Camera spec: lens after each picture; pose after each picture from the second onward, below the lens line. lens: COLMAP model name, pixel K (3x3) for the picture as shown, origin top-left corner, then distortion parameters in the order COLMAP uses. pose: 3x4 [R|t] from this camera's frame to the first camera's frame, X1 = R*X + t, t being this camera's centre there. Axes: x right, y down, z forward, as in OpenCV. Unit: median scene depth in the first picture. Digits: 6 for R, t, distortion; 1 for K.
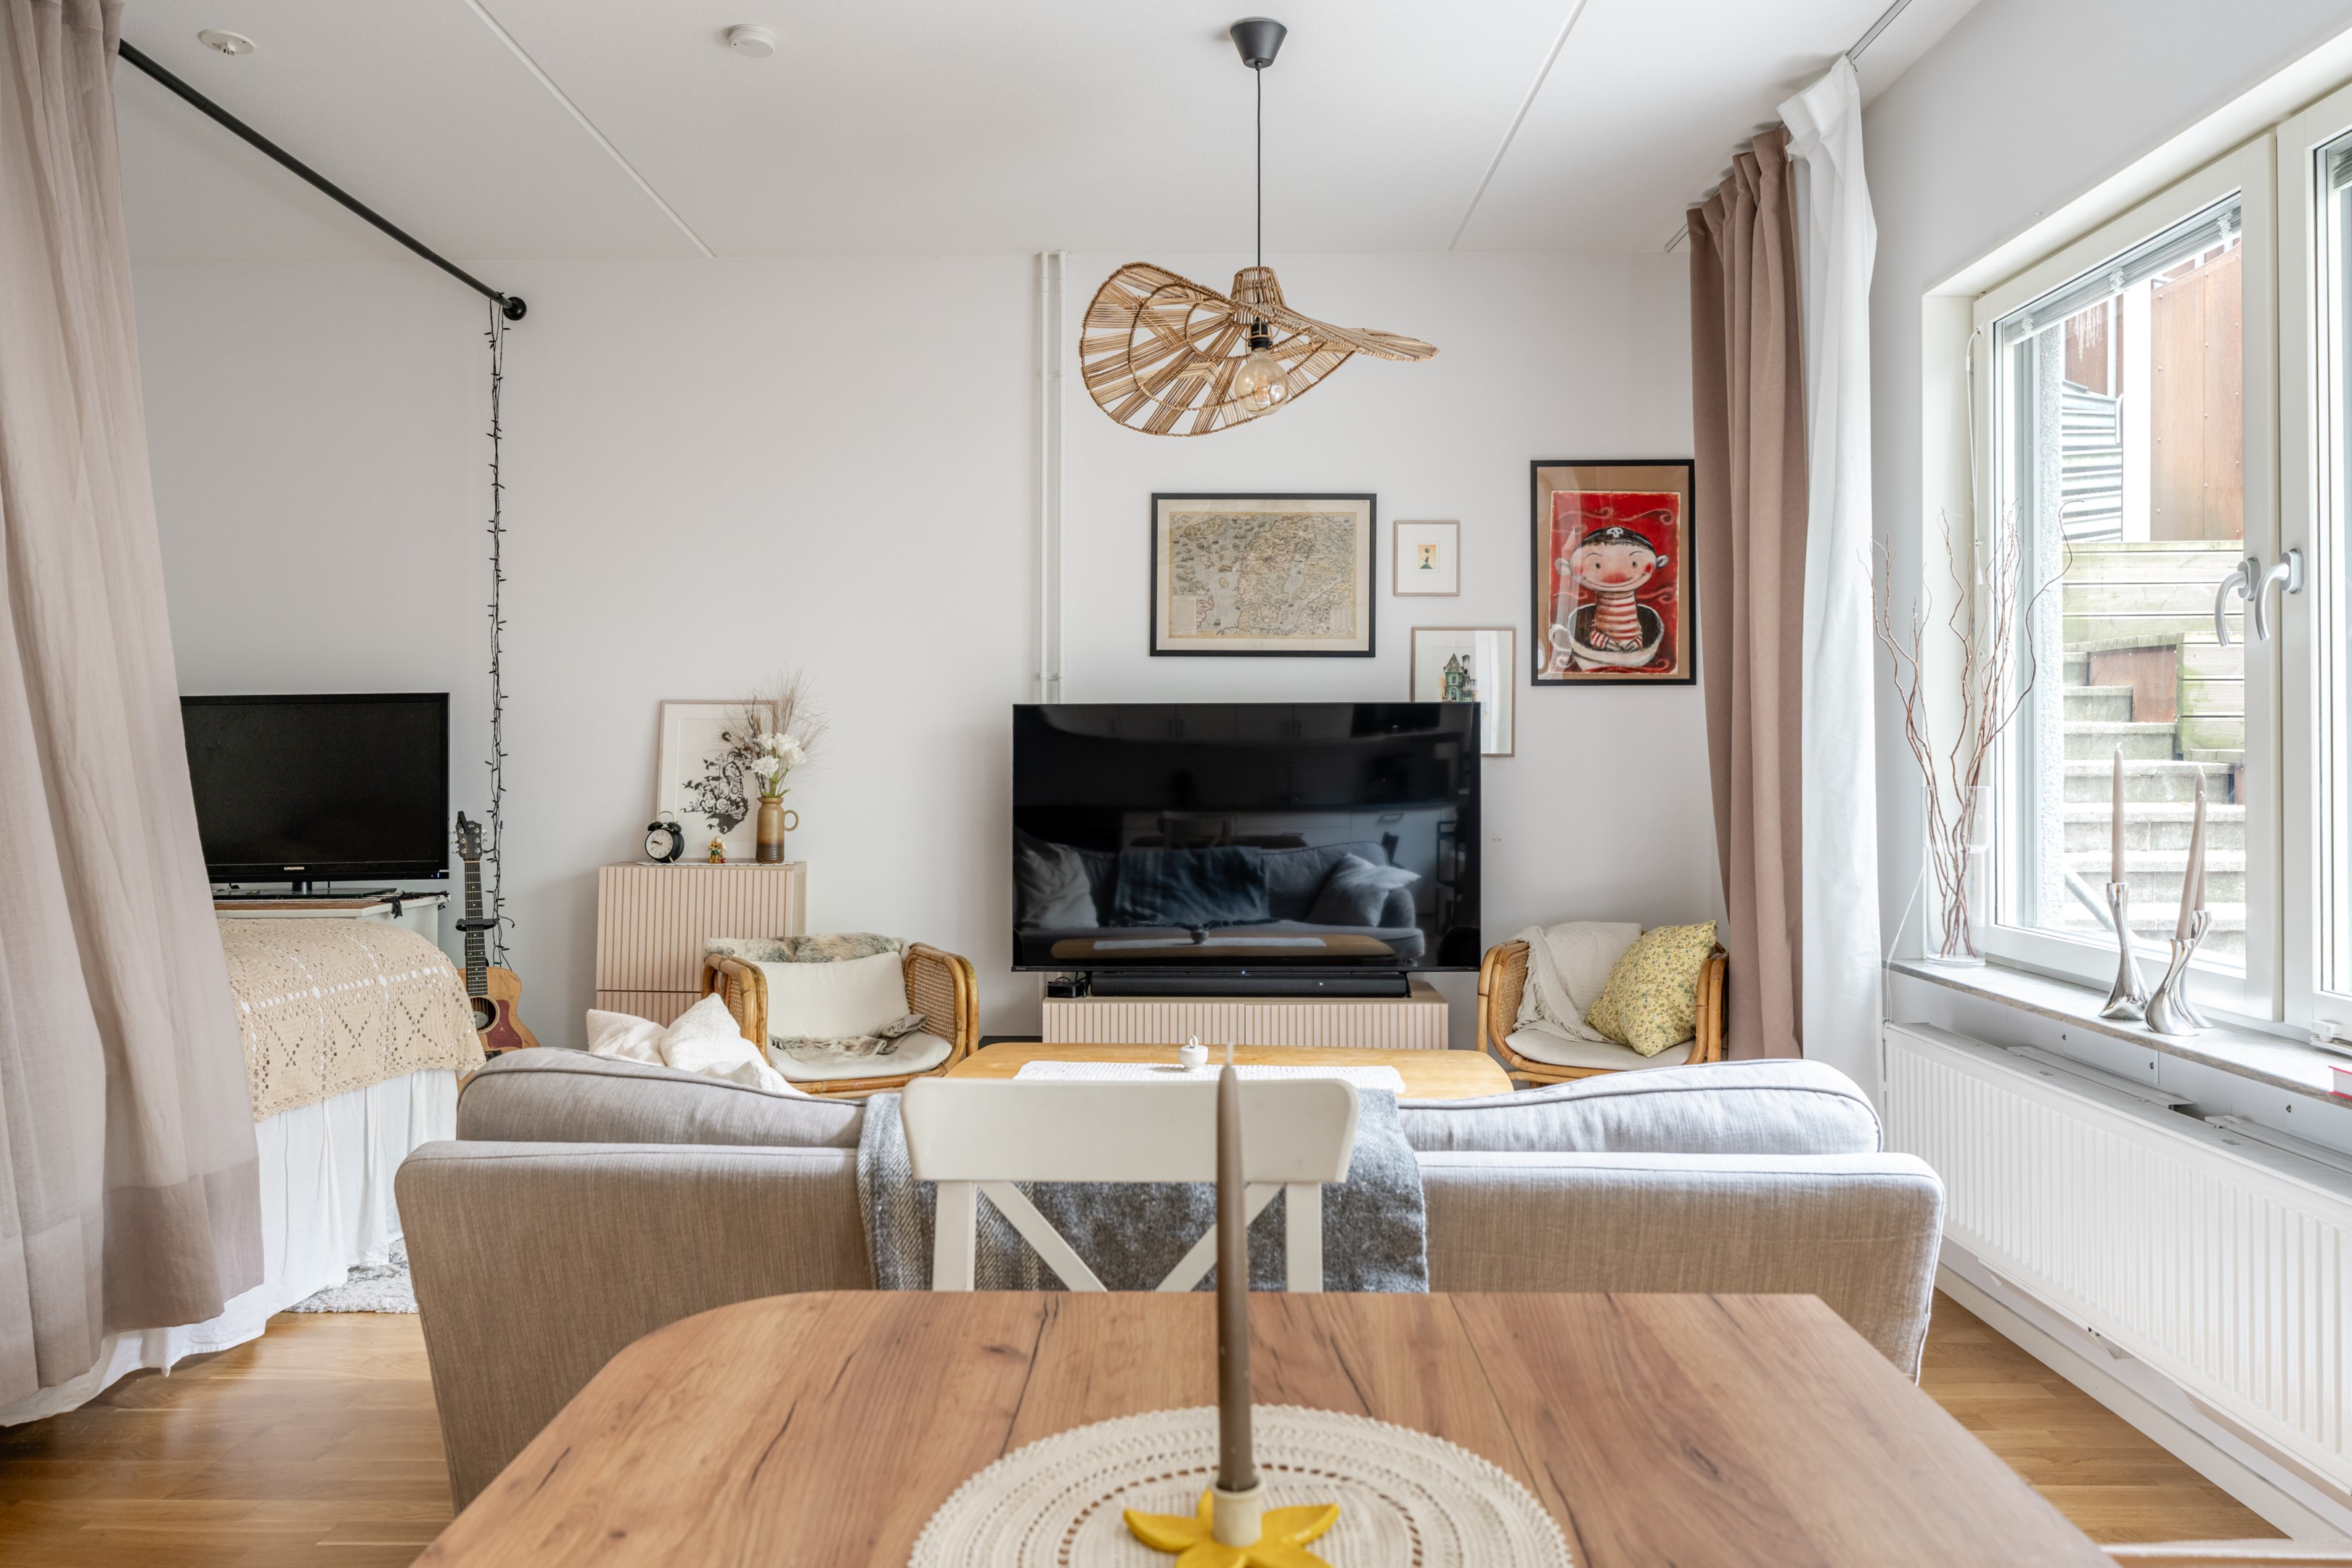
lens RADIAL K [[1509.7, 0, 1181.2], [0, 1509.7, 734.1], [0, 0, 1]] dist [-0.003804, -0.004040]
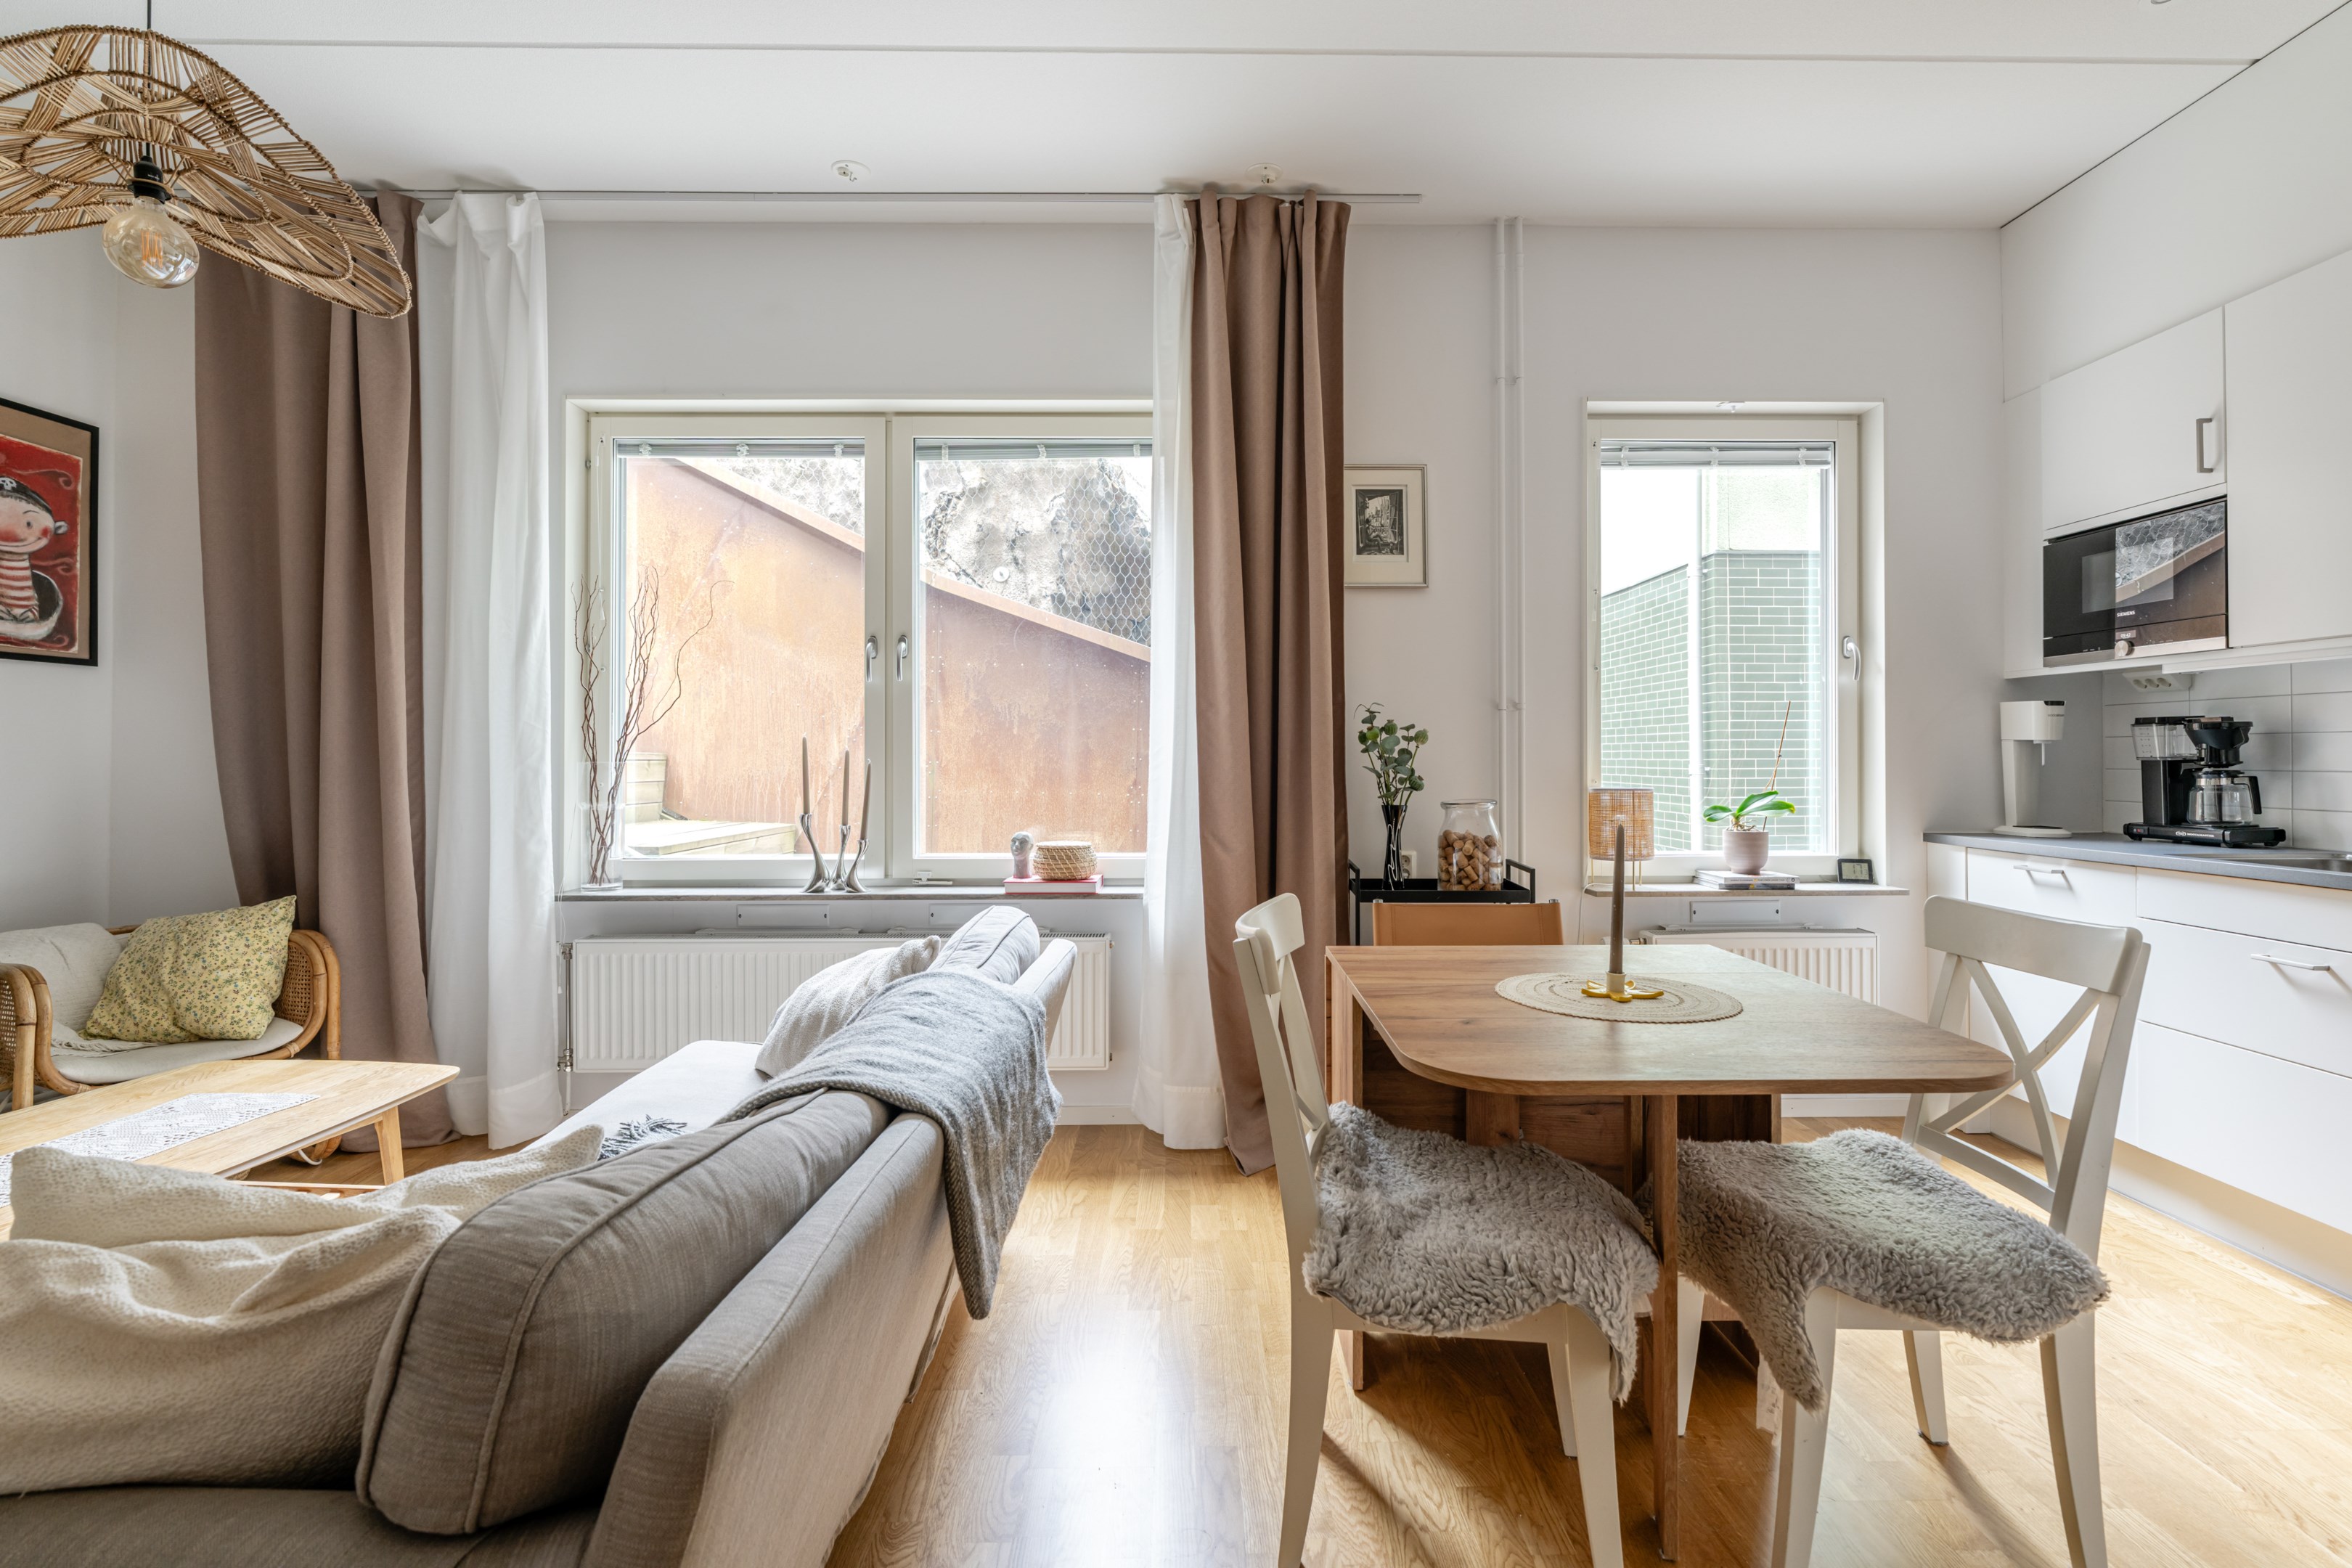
lens RADIAL K [[1154.8, 0, 1203.0], [0, 1154.8, 752.8], [0, 0, 1]] dist [-0.003593, 0.003800]
pose [[-0.026357, 0.016146, 0.999522, -0.396887], [-0.007854, 0.999835, -0.016358, 0.027216], [-0.999622, -0.008282, -0.026226, 0.333202]]
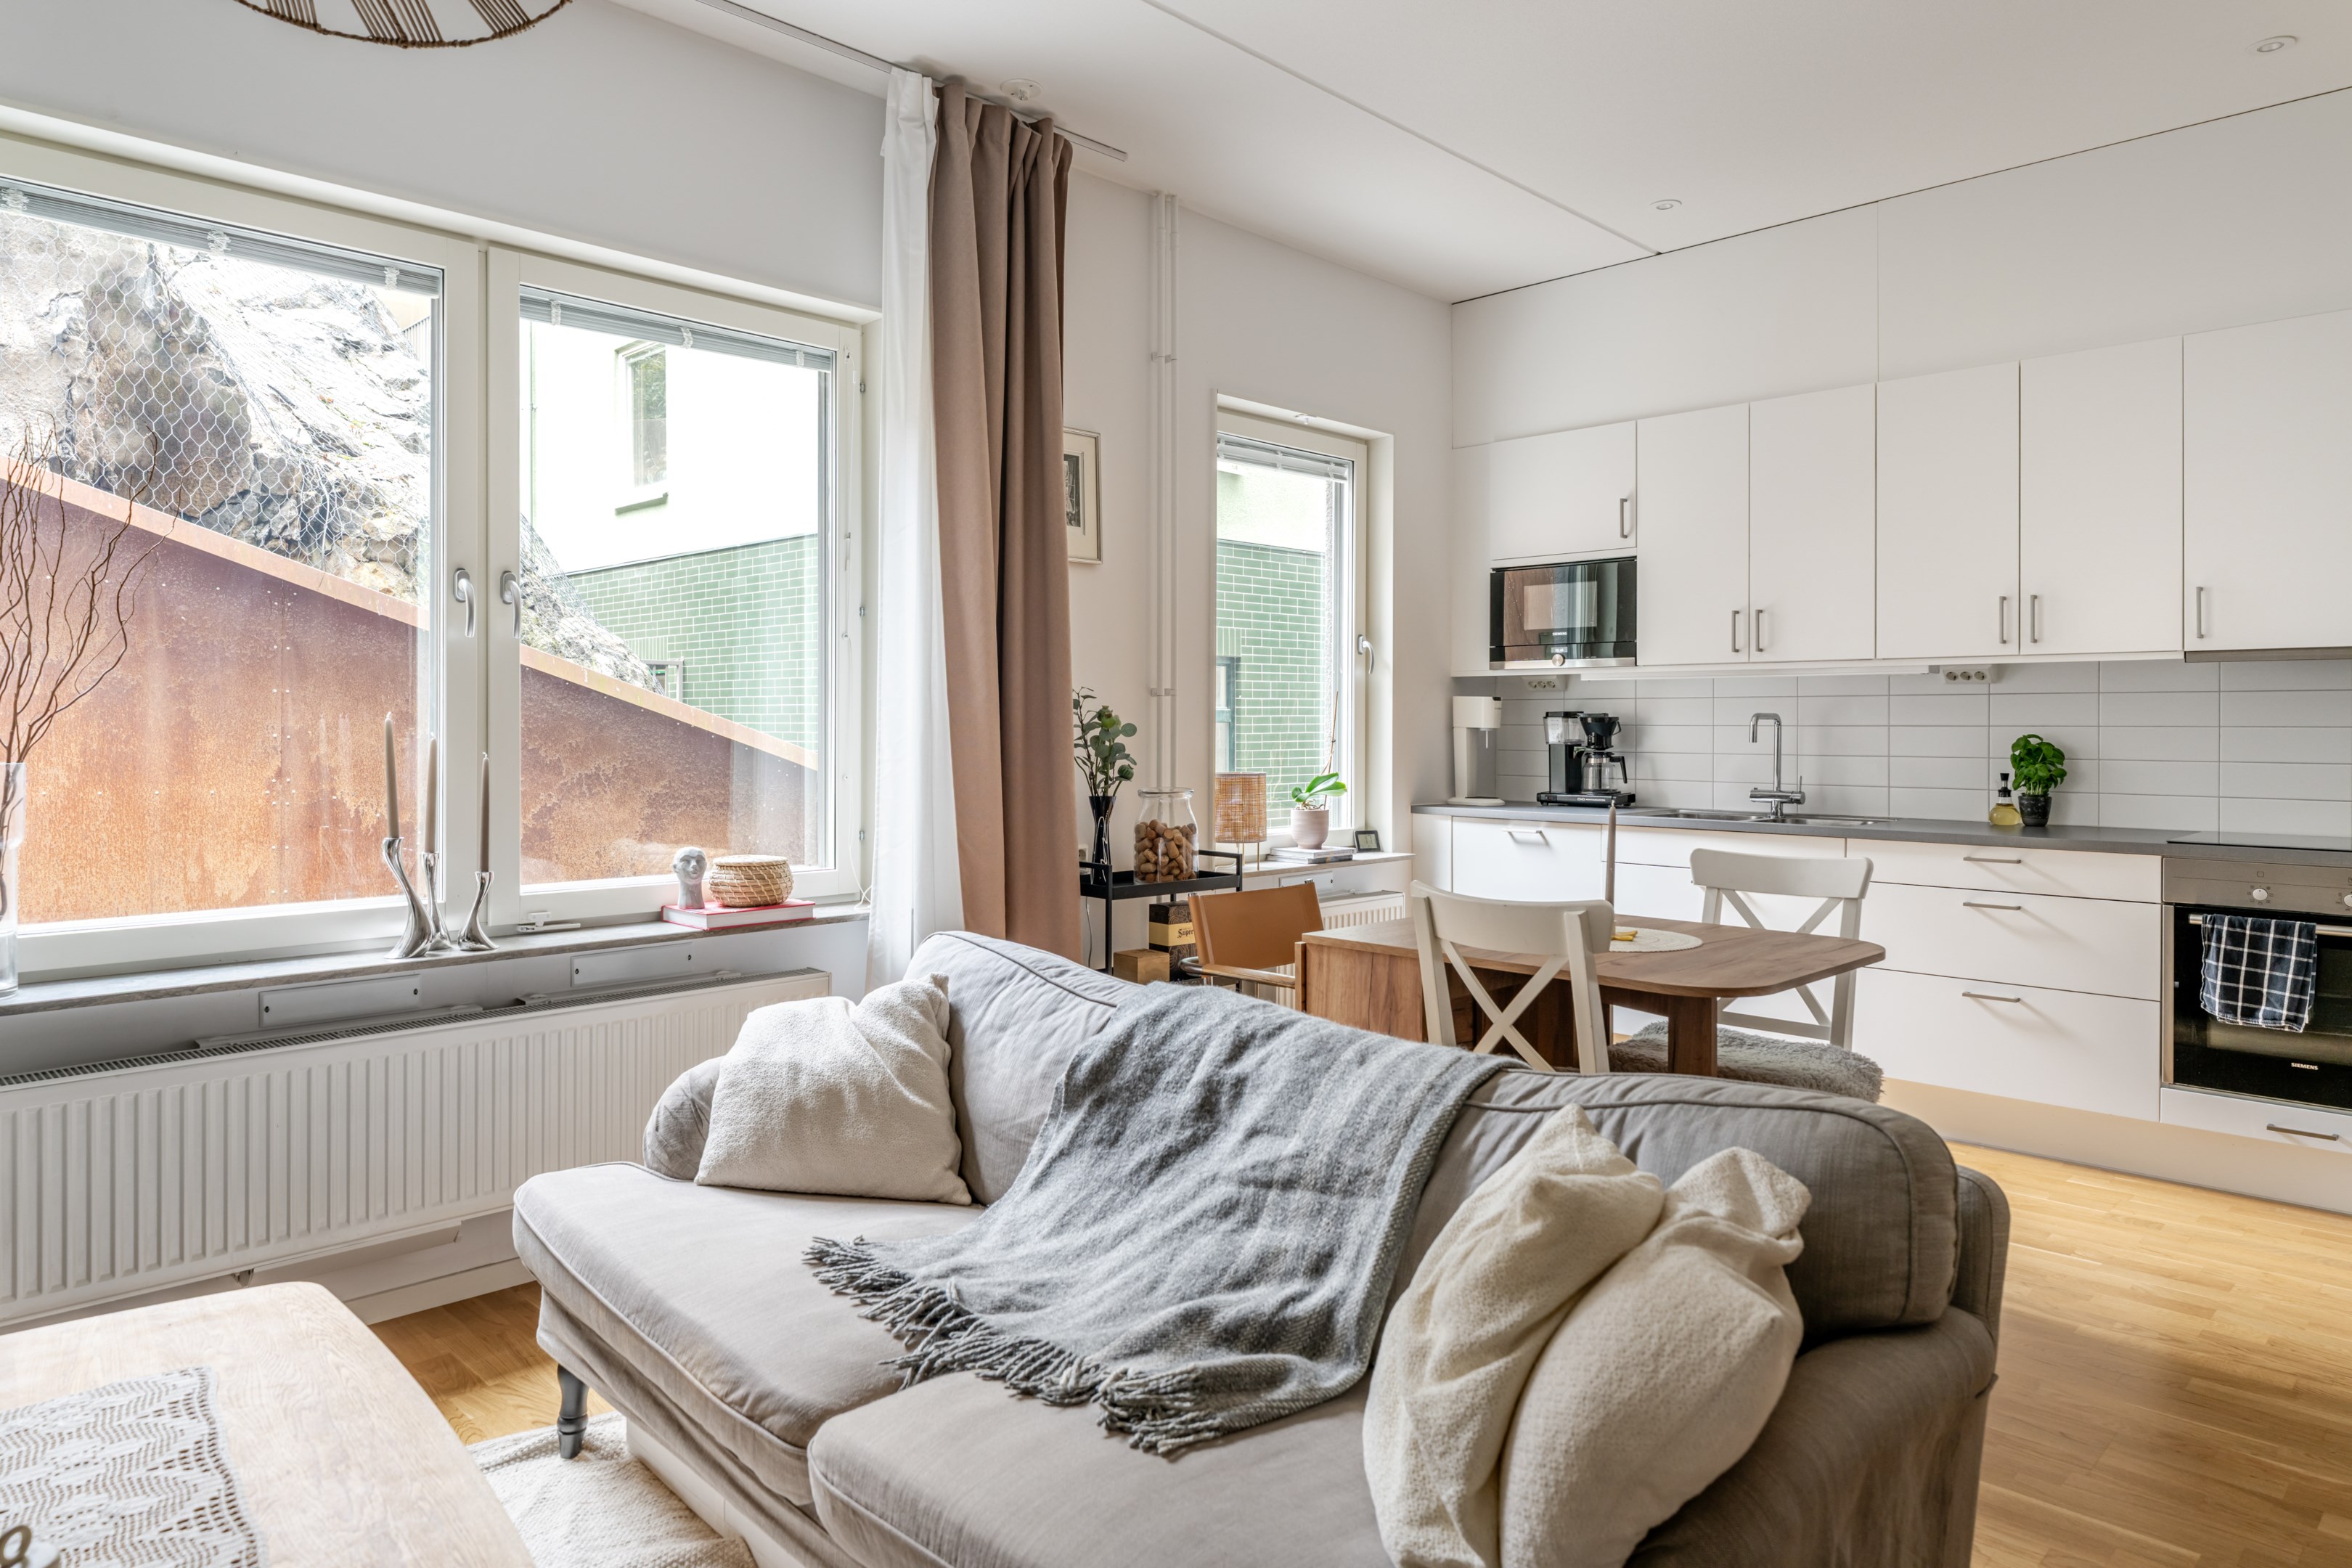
lens RADIAL K [[1446.7, 0, 1173.1], [0, 1446.7, 734.0], [0, 0, 1]] dist [-0.007476, 0.008026]
pose [[-0.715504, -0.002055, 0.698606, -0.304577], [-0.005869, 0.999978, -0.003070, 0.012983], [-0.698584, -0.006297, -0.715500, 0.769988]]
